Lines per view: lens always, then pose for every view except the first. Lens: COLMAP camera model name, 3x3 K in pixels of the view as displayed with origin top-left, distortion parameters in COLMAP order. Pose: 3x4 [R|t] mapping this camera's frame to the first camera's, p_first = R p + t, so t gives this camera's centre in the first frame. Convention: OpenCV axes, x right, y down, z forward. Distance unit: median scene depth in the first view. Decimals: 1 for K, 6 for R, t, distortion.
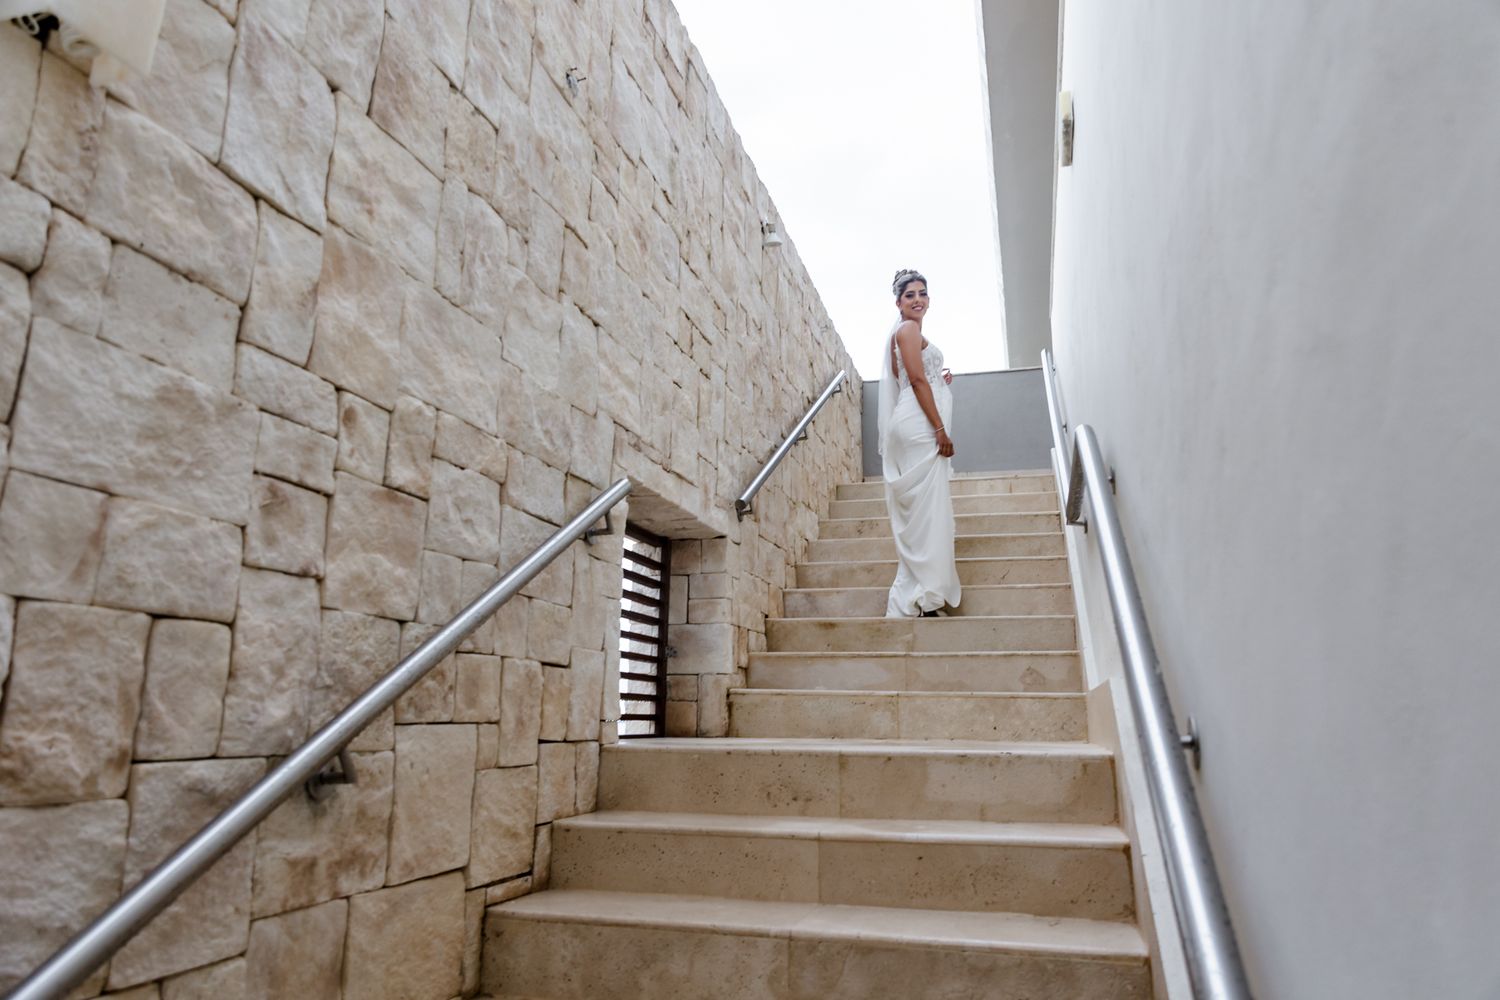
lens RADIAL K [[1025.0, 0, 741.3], [0, 1025.0, 498.2], [0, 0, 1]] dist [0.007564, -0.018791]
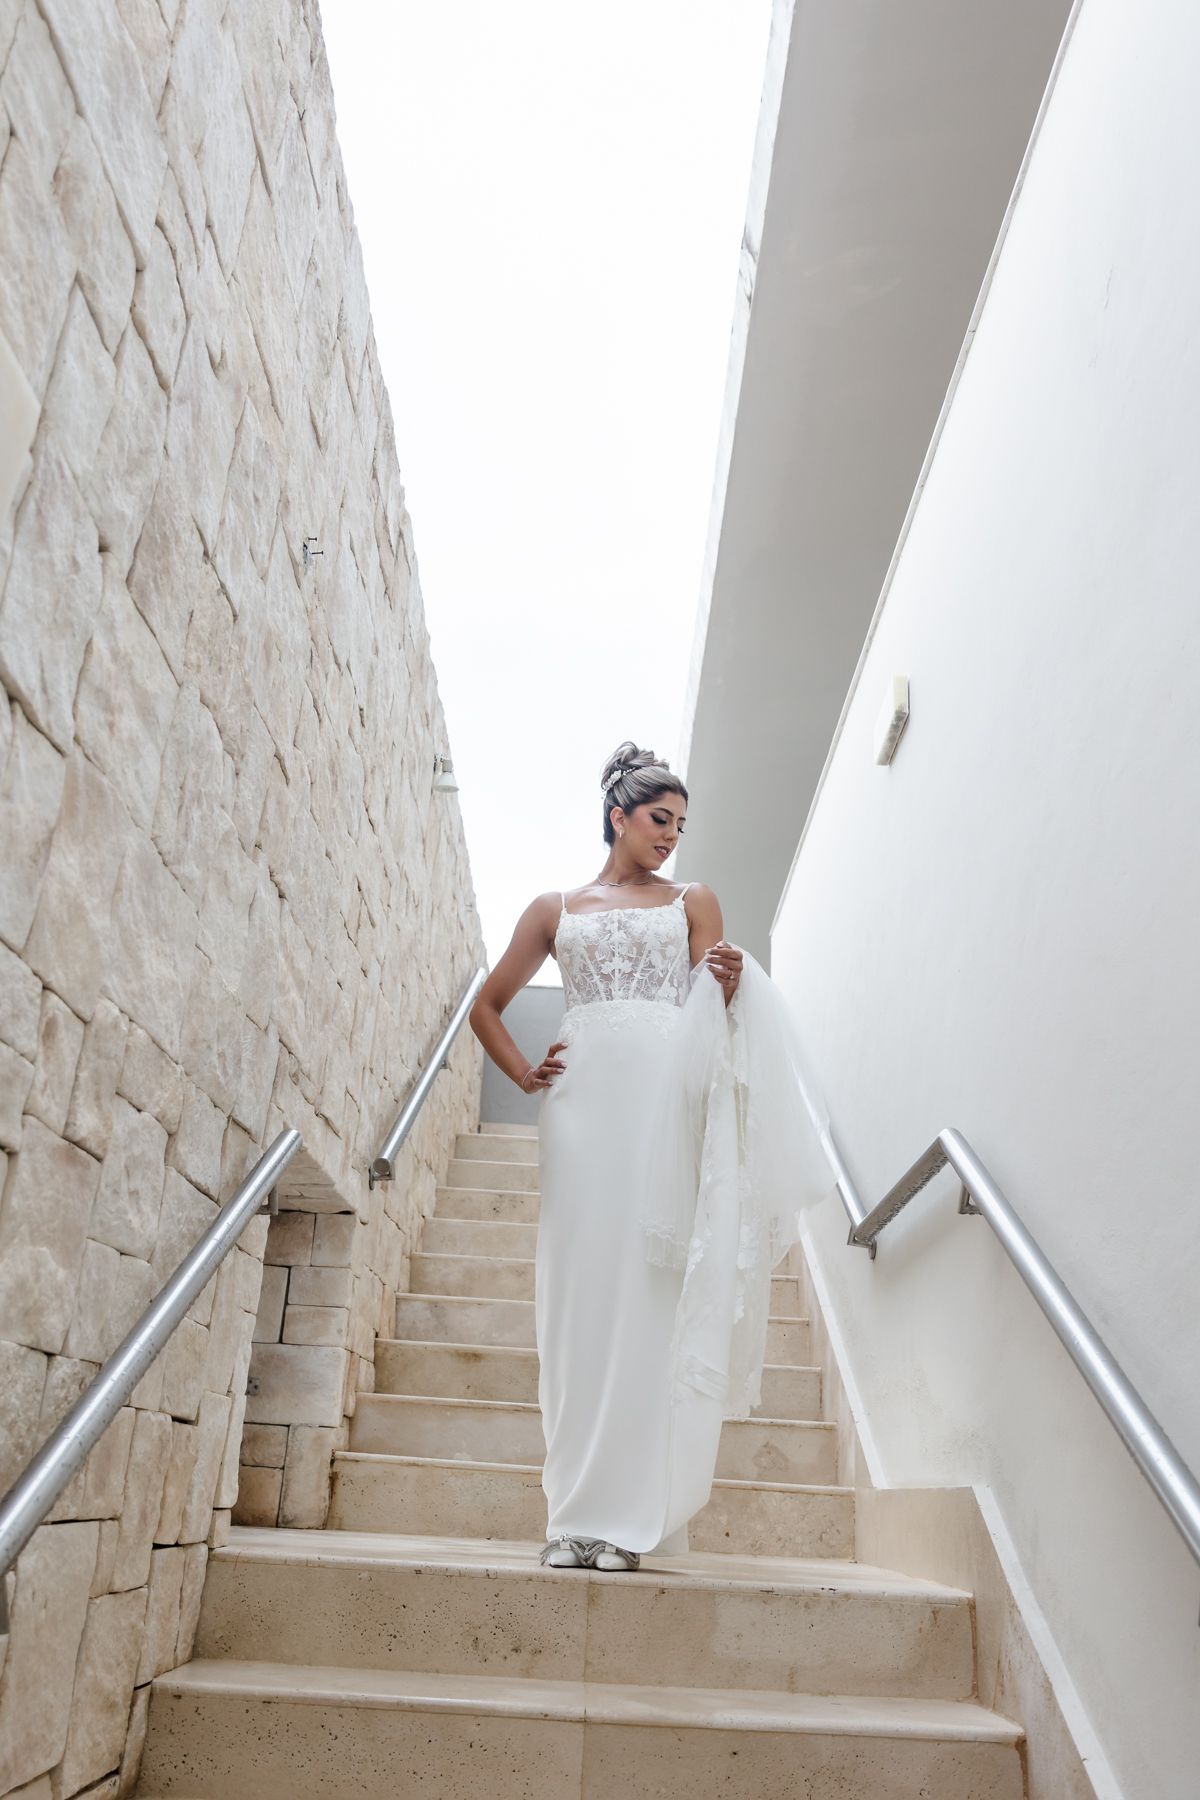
lens RADIAL K [[1511.8, 0, 589.7], [0, 1511.8, 897.7], [0, 0, 1]] dist [-0.014428, -0.001263]
pose [[0.961078, 0.141647, 0.237202, -0.230928], [-0.104056, 0.980930, -0.164162, -0.032344], [-0.255932, 0.133090, 0.957489, -0.008591]]
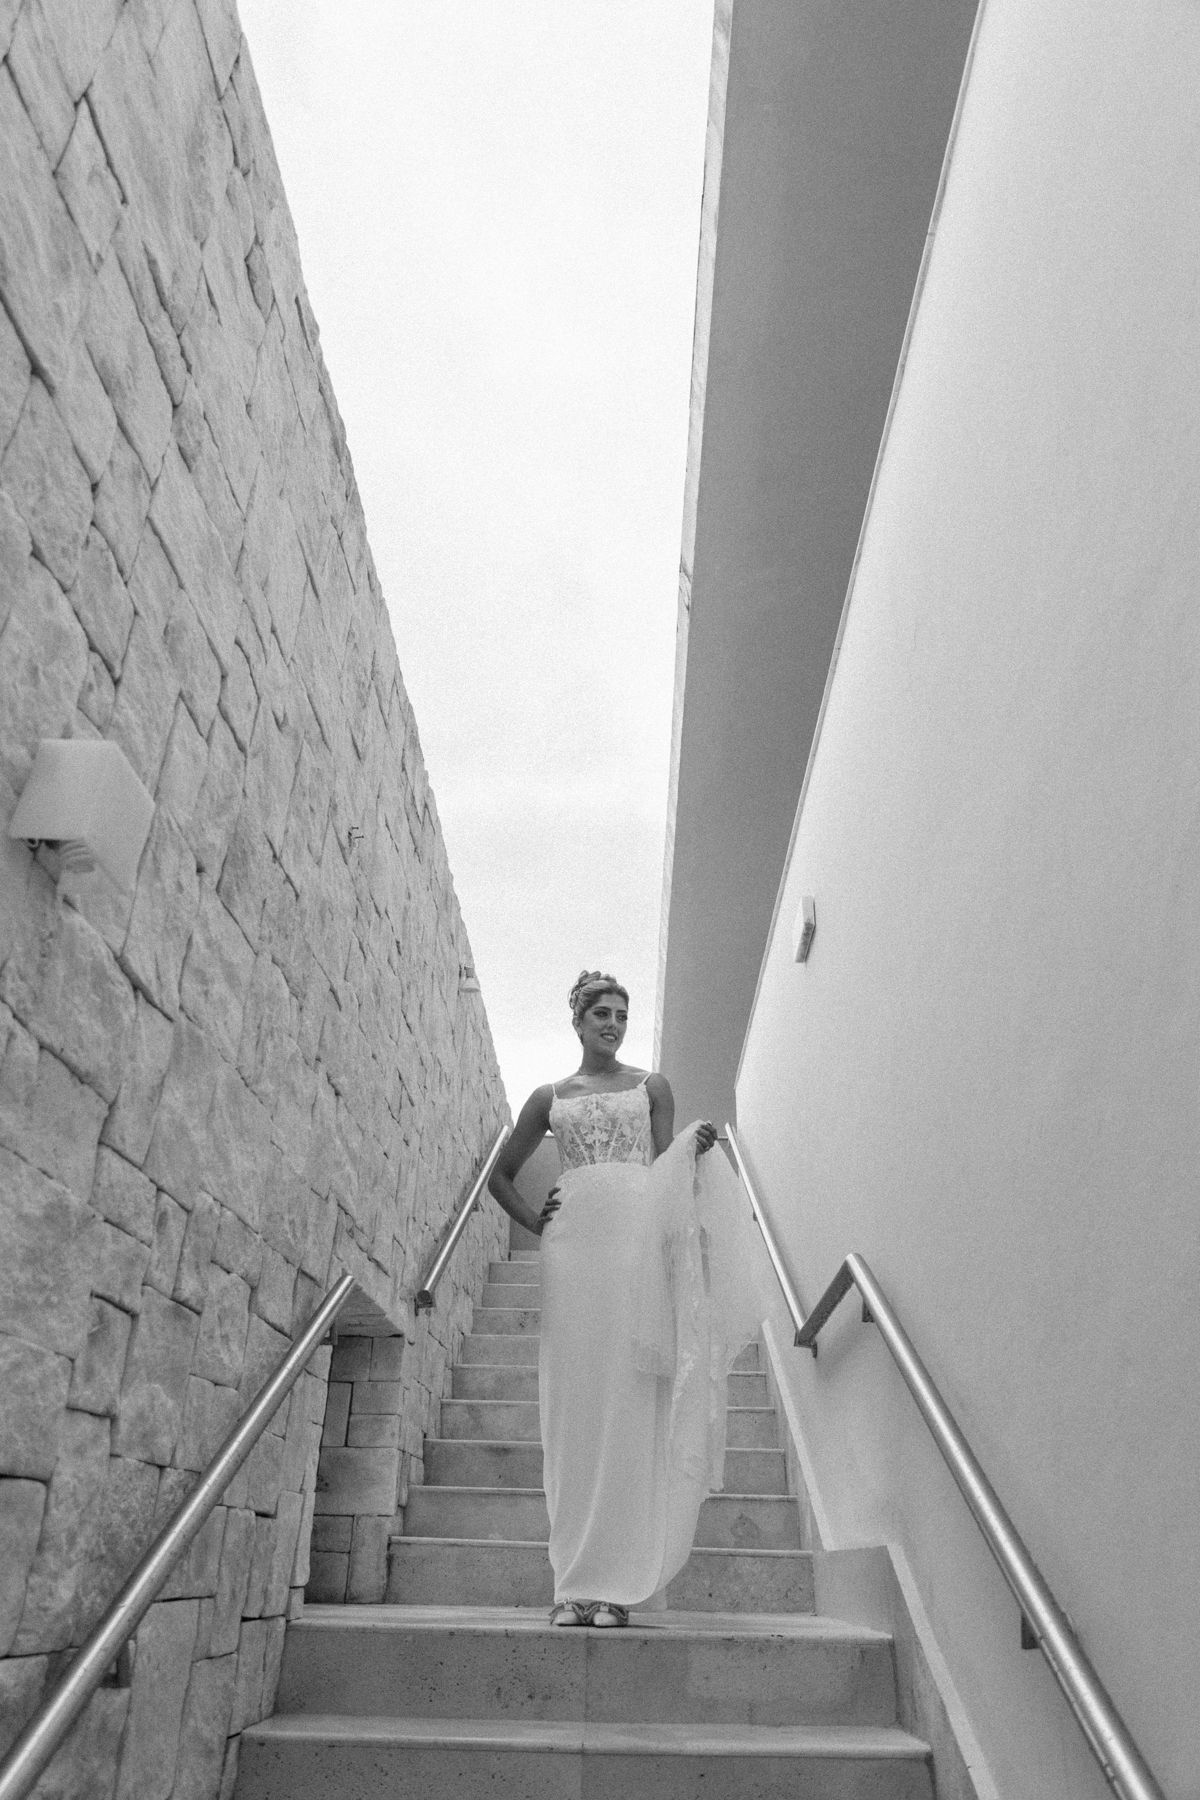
lens RADIAL K [[1230.1, 0, 588.8], [0, 1230.1, 893.9], [0, 0, 1]] dist [0.007564, -0.018791]
pose [[0.969314, 0.127904, 0.209931, -0.223621], [-0.064532, 0.956426, -0.284755, -0.055878], [-0.237205, 0.262470, 0.935331, -0.133303]]
